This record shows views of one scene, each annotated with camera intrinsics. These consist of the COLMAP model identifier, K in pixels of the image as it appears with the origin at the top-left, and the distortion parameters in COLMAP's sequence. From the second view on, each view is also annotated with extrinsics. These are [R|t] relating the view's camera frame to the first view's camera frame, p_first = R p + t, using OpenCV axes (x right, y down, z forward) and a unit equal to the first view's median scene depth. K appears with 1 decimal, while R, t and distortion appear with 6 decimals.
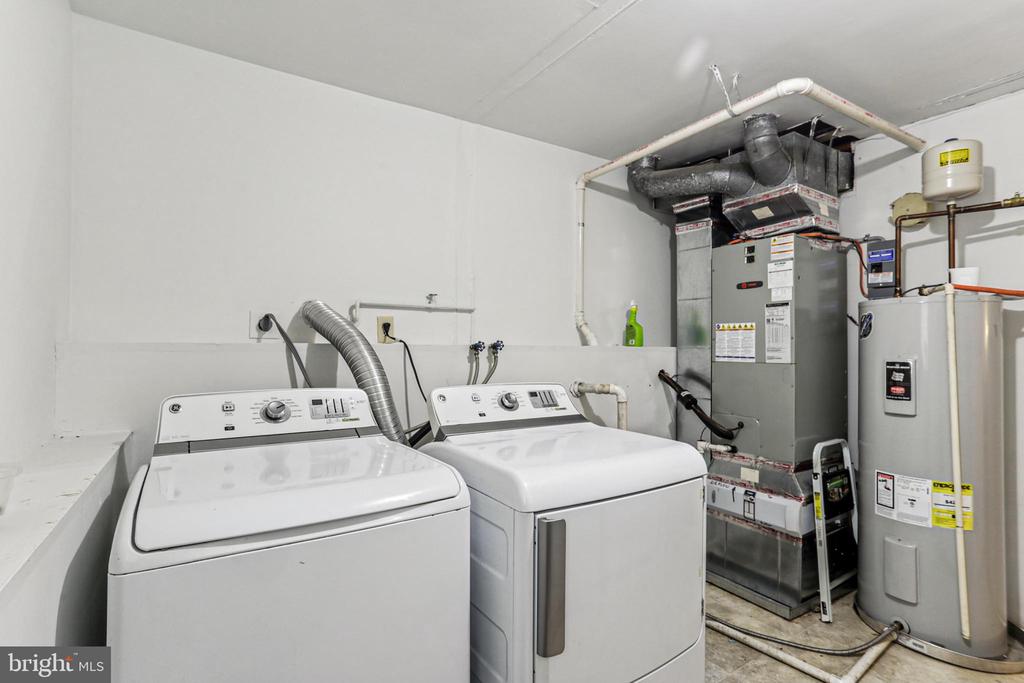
lens RADIAL K [[496.3, 0, 512.0], [0, 496.3, 341.5], [0, 0, 1]] dist [-0.078598, 0.053474]
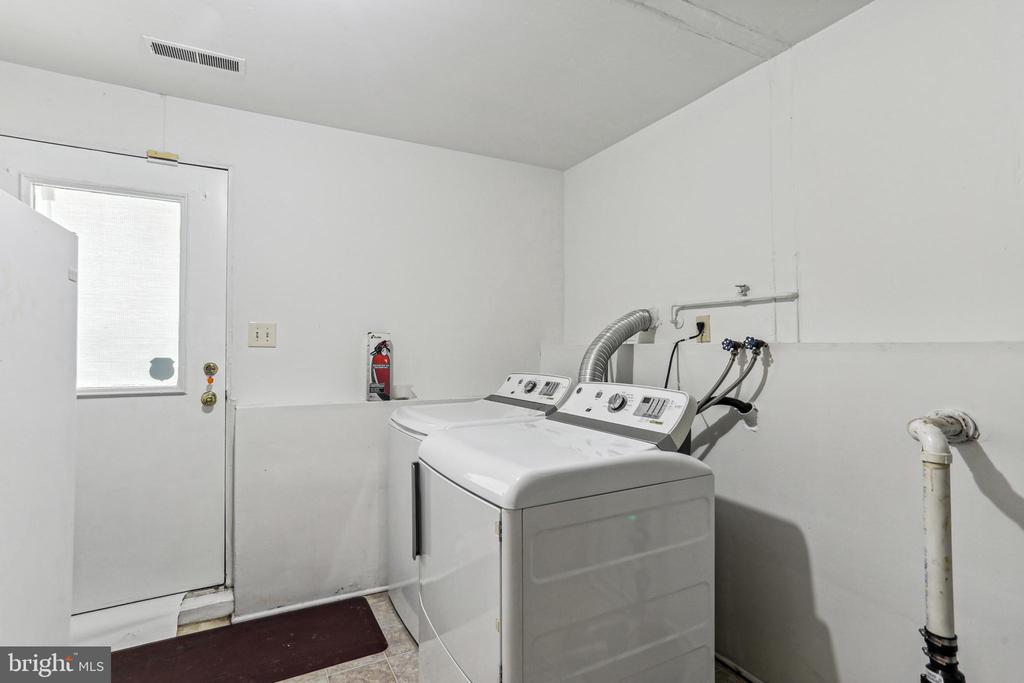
lens RADIAL K [[496.3, 0, 512.0], [0, 496.3, 341.5], [0, 0, 1]] dist [-0.078598, 0.053474]
pose [[-0.090919, -0.013743, -0.995764, 0.759612], [0.008522, 0.999857, -0.014578, 0.012501], [0.995822, -0.009811, -0.090788, 0.705473]]
